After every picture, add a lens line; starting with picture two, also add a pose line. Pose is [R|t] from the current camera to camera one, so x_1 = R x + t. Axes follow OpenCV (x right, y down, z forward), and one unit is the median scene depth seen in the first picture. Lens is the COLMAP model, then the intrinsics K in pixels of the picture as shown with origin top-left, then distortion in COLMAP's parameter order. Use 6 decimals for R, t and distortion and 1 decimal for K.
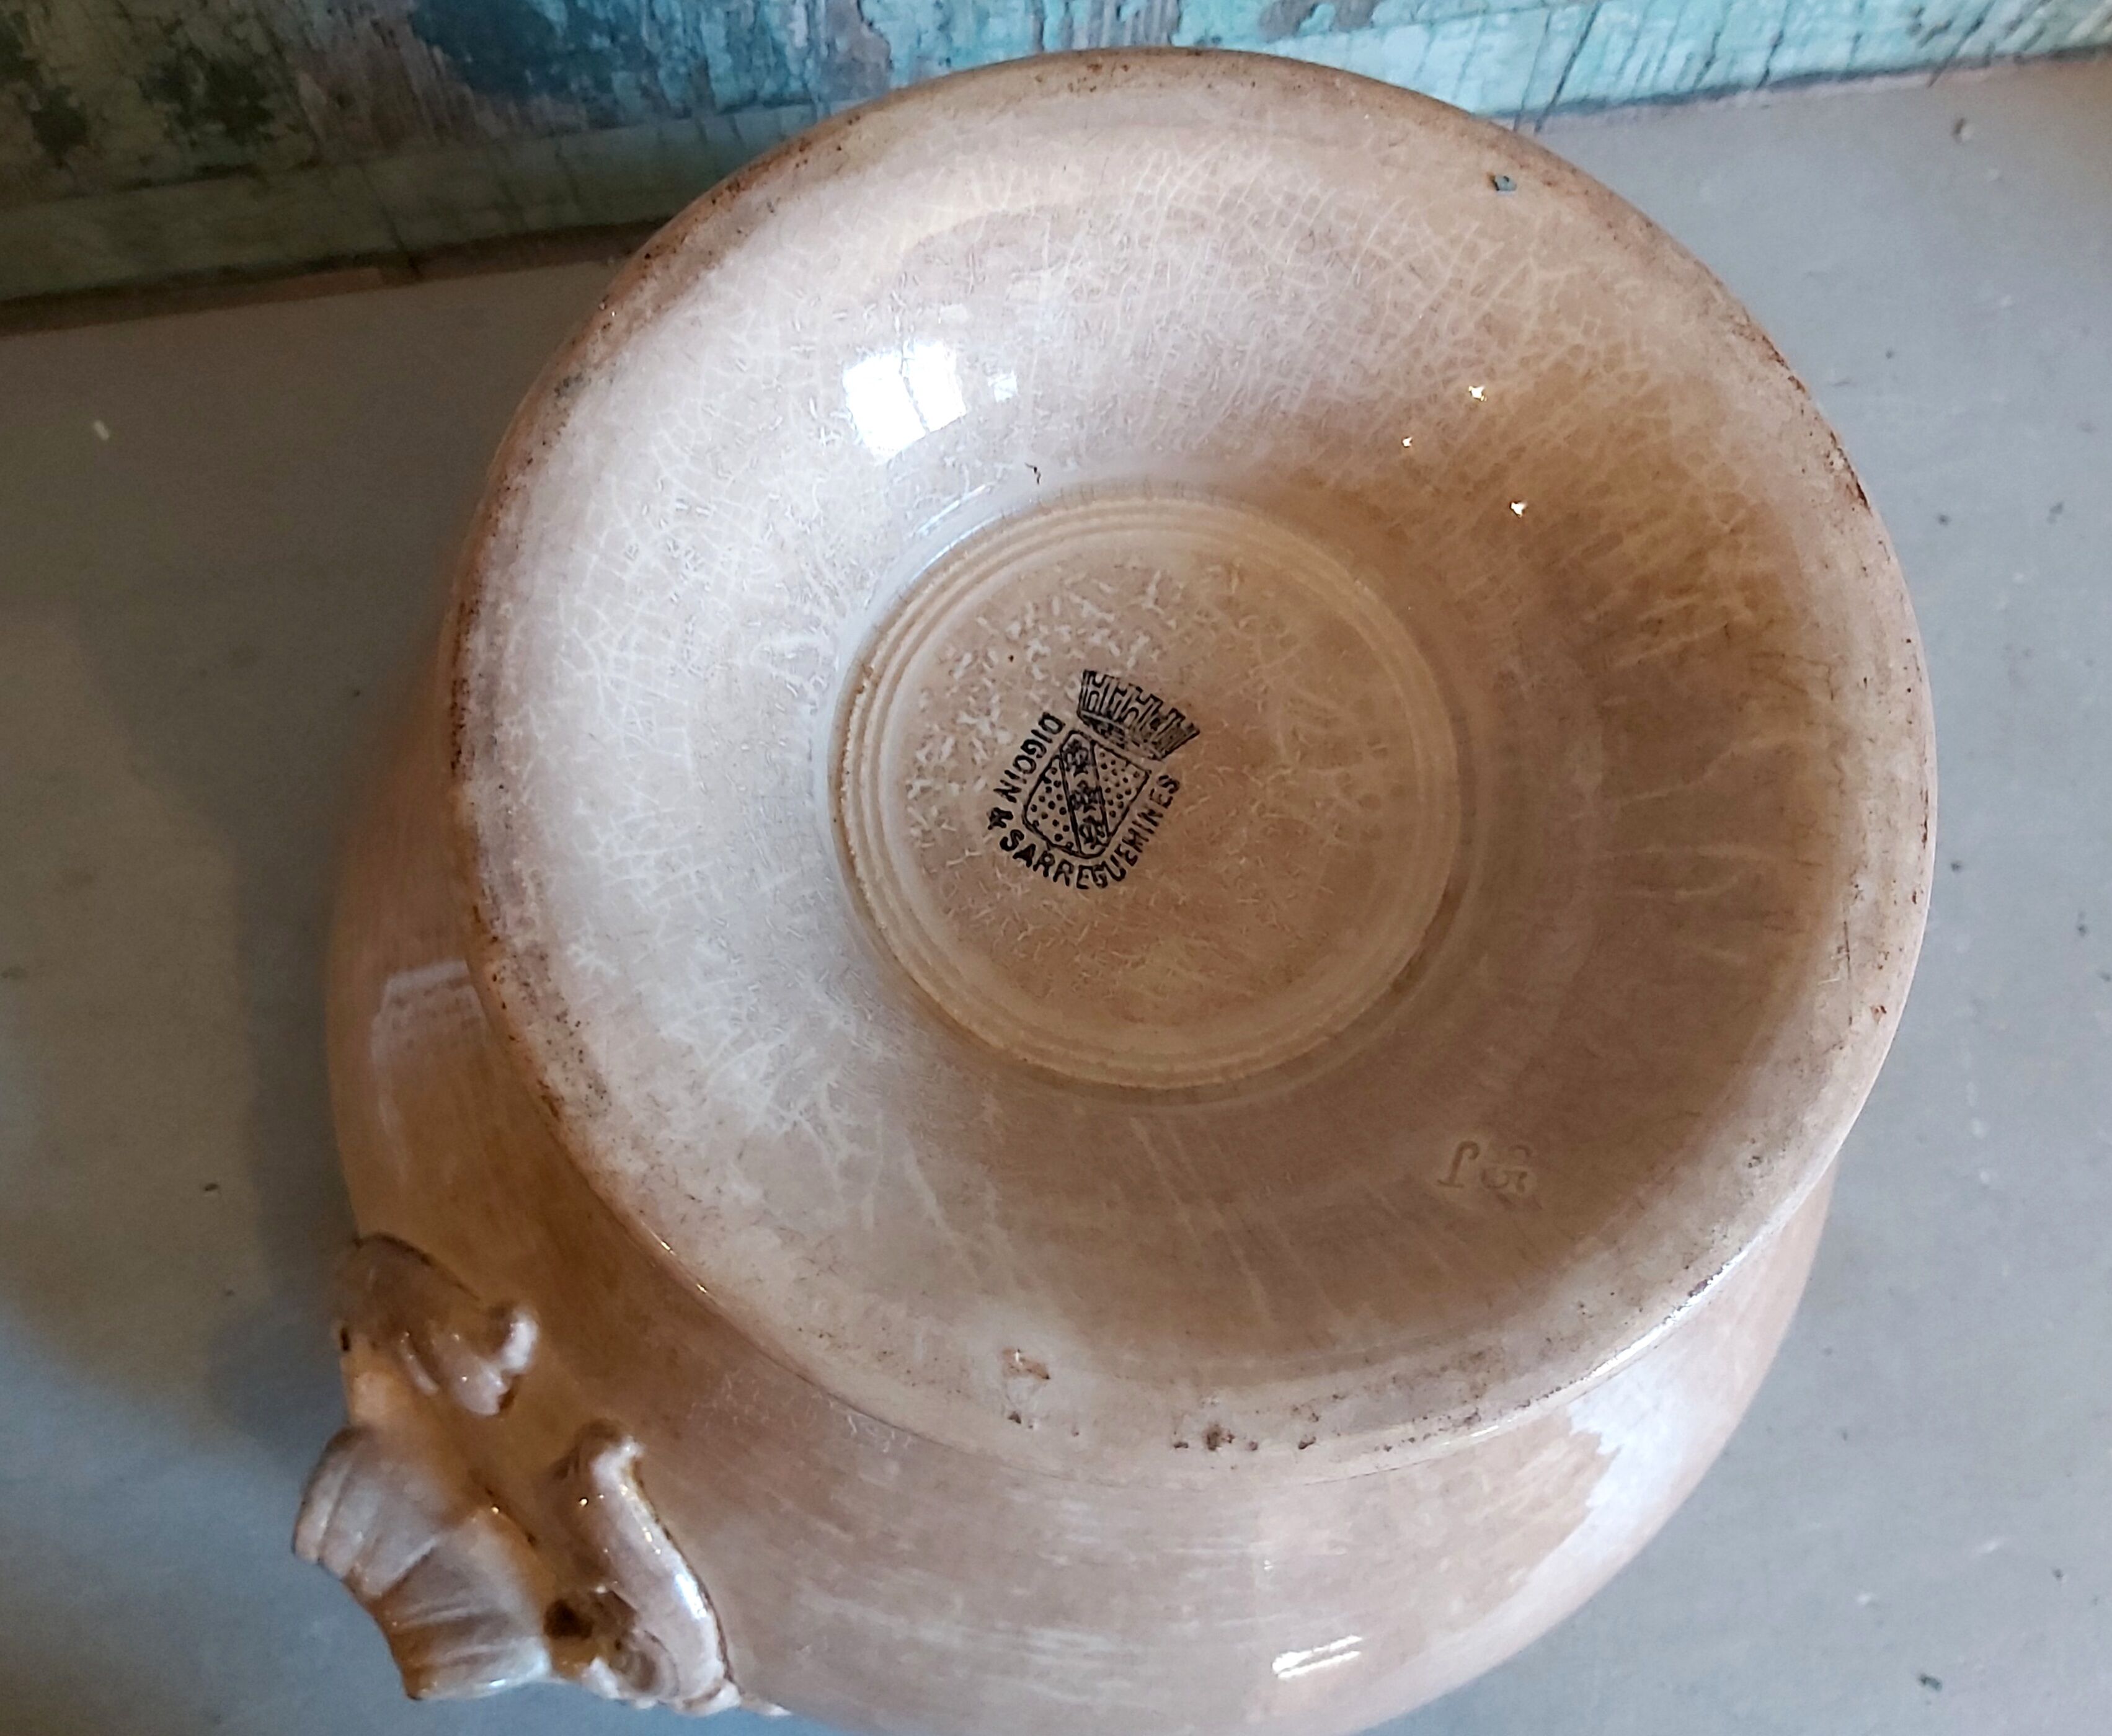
lens RADIAL K [[2029.7, 0, 1053.9], [0, 2029.7, 875.1], [0, 0, 1]] dist [0.013867, 0.000000]
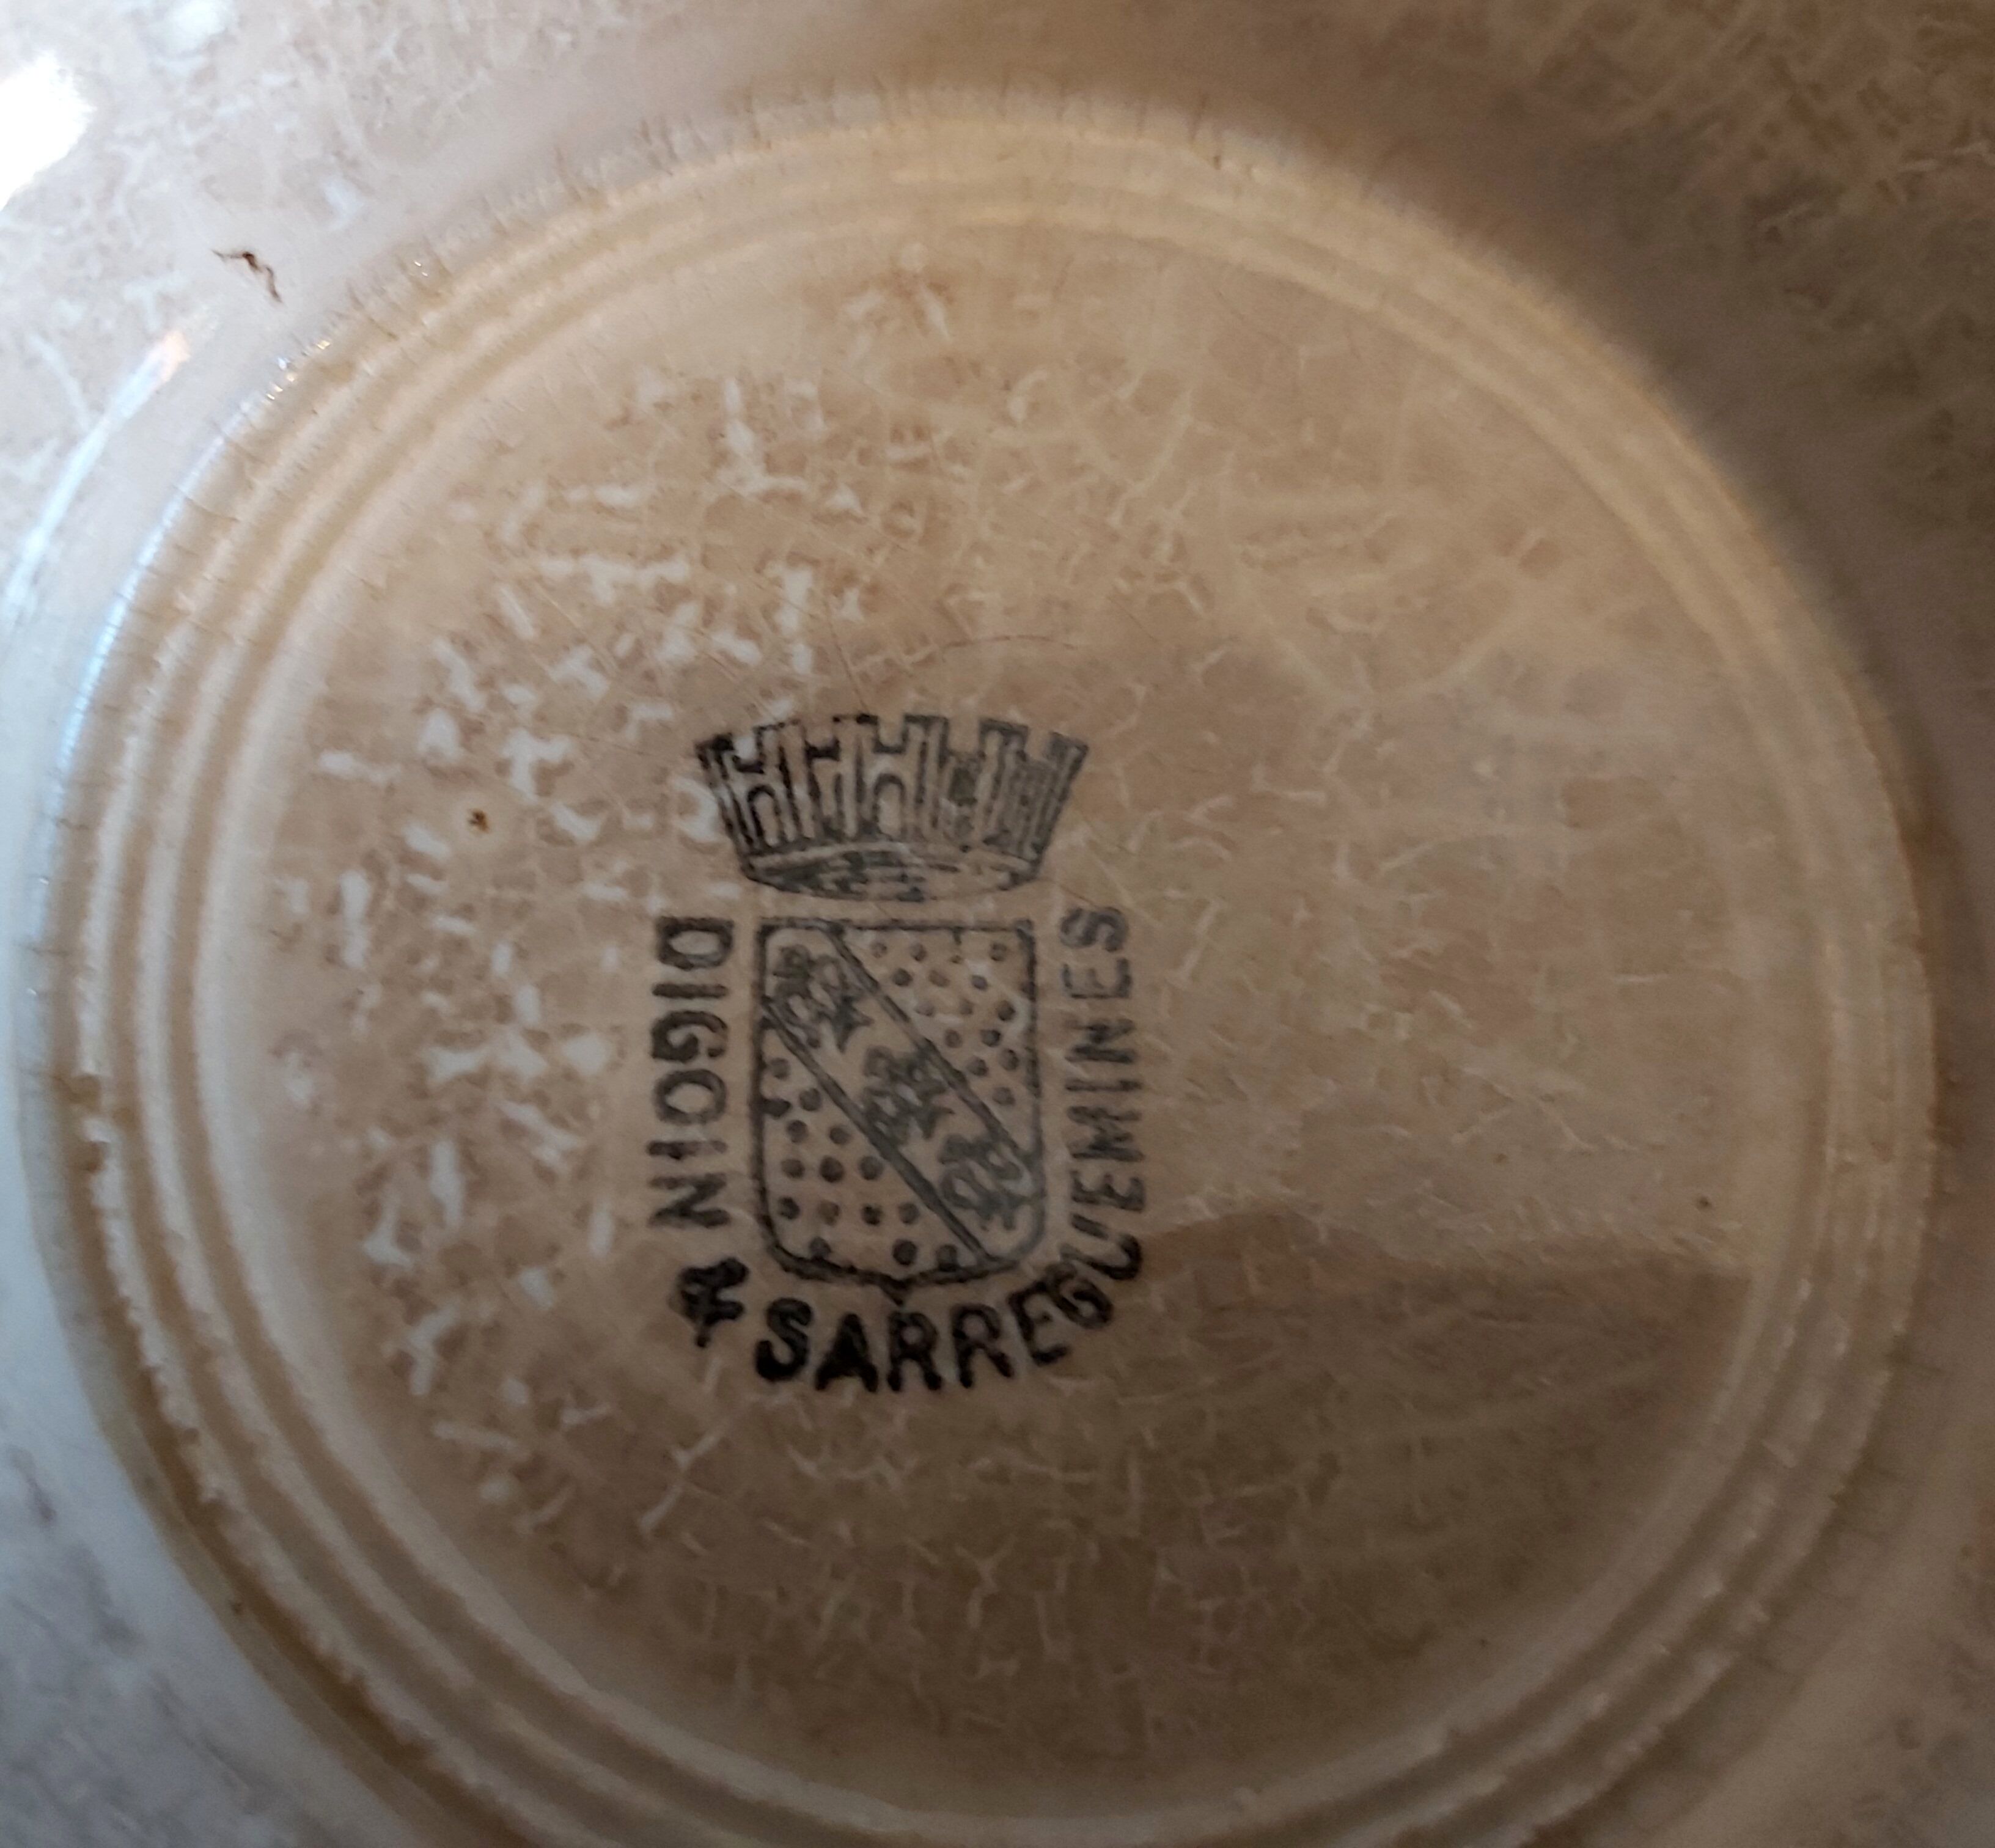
lens RADIAL K [[2840.3, 0, 999.6], [0, 2840.3, 915.0], [0, 0, 1]] dist [0.080522, 0.000000]
pose [[0.859875, -0.481933, 0.168393, -0.033488], [0.479217, 0.875700, 0.059162, -0.082049], [-0.175974, 0.029825, 0.983943, 0.551257]]
